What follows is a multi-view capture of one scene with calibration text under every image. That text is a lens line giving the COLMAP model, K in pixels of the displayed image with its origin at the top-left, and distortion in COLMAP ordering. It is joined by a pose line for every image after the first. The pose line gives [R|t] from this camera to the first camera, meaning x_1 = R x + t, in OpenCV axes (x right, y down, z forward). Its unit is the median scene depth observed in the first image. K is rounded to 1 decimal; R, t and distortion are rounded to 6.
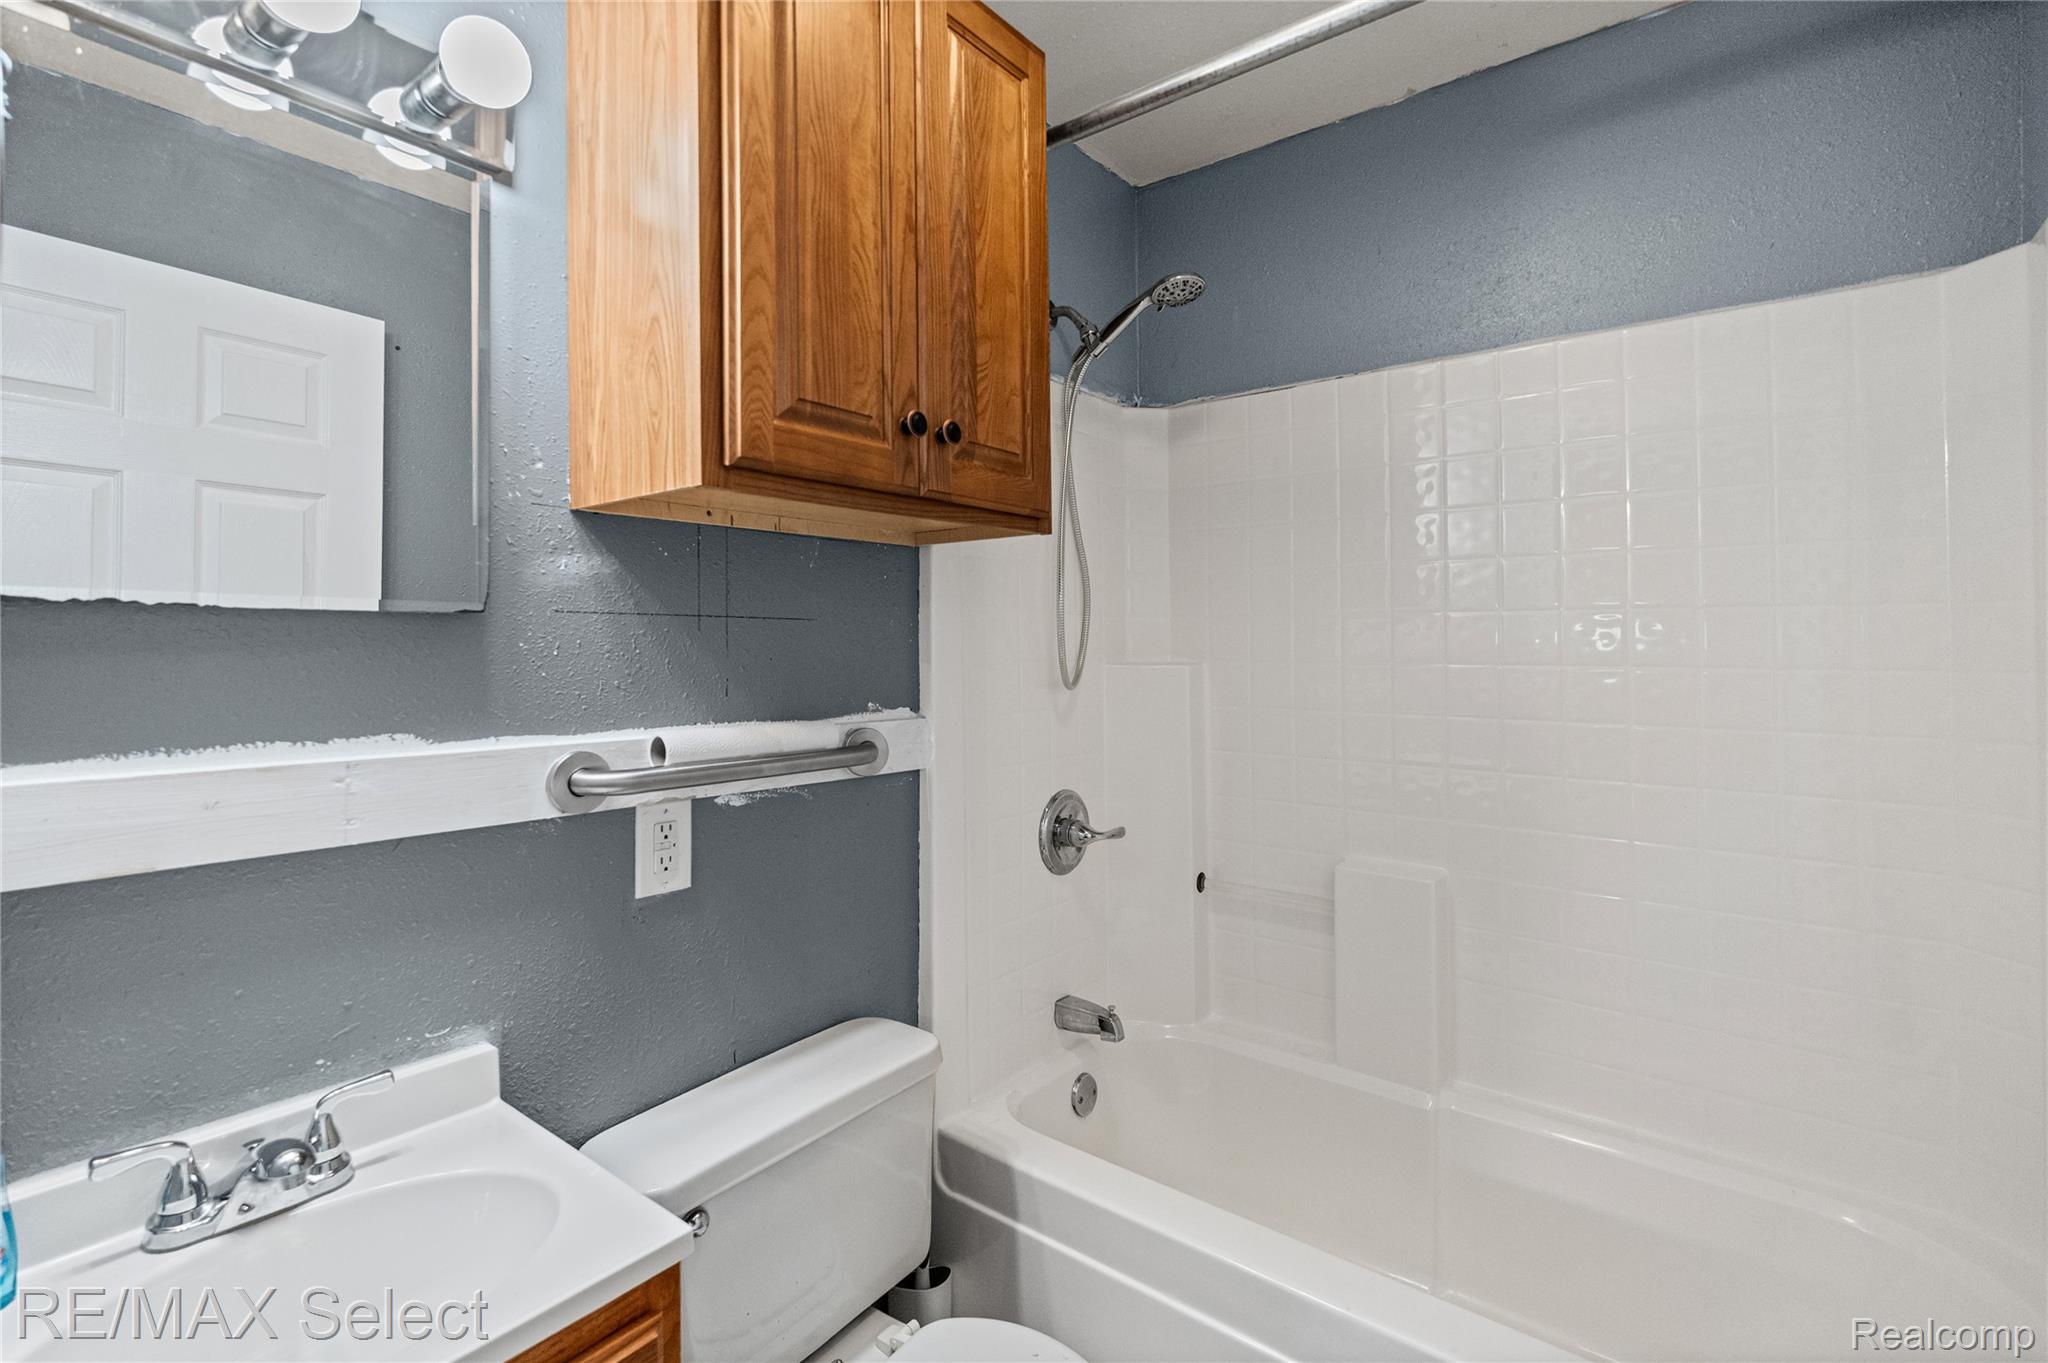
lens RADIAL K [[927.8, 0, 1018.5], [0, 927.8, 624.4], [0, 0, 1]] dist [-0.001531, -0.000002]
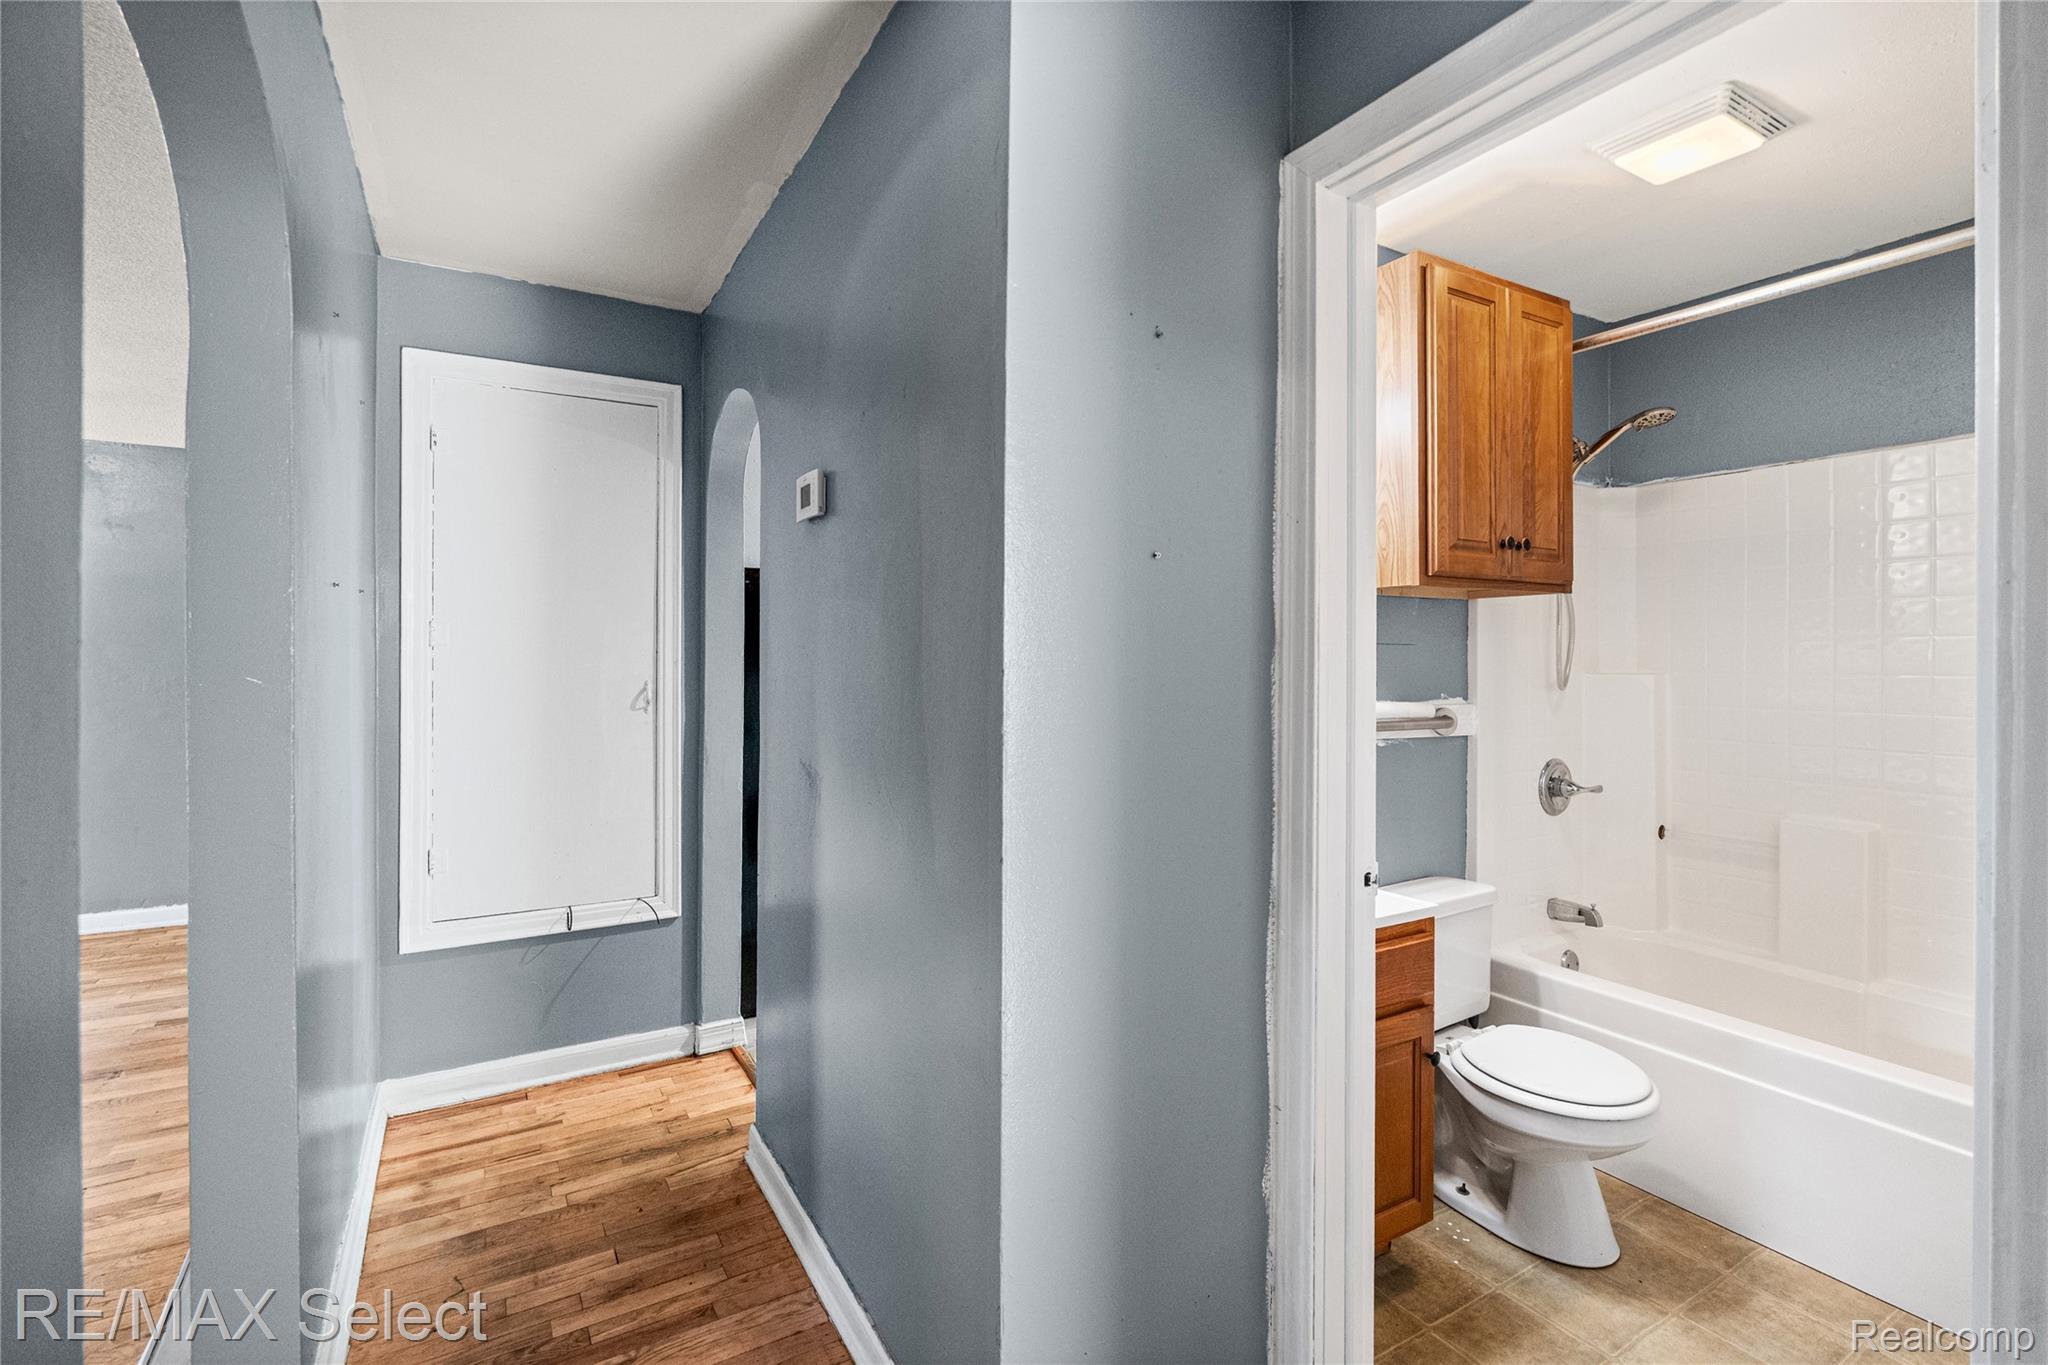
lens RADIAL K [[923.0, 0, 1021.7], [0, 923.0, 666.0], [0, 0, 1]] dist [-0.002392, -0.000265]
pose [[0.931159, 0.005484, -0.364572, -0.280482], [0.004192, 0.999660, 0.025745, -0.013706], [0.364589, -0.025501, 0.930819, -0.905376]]
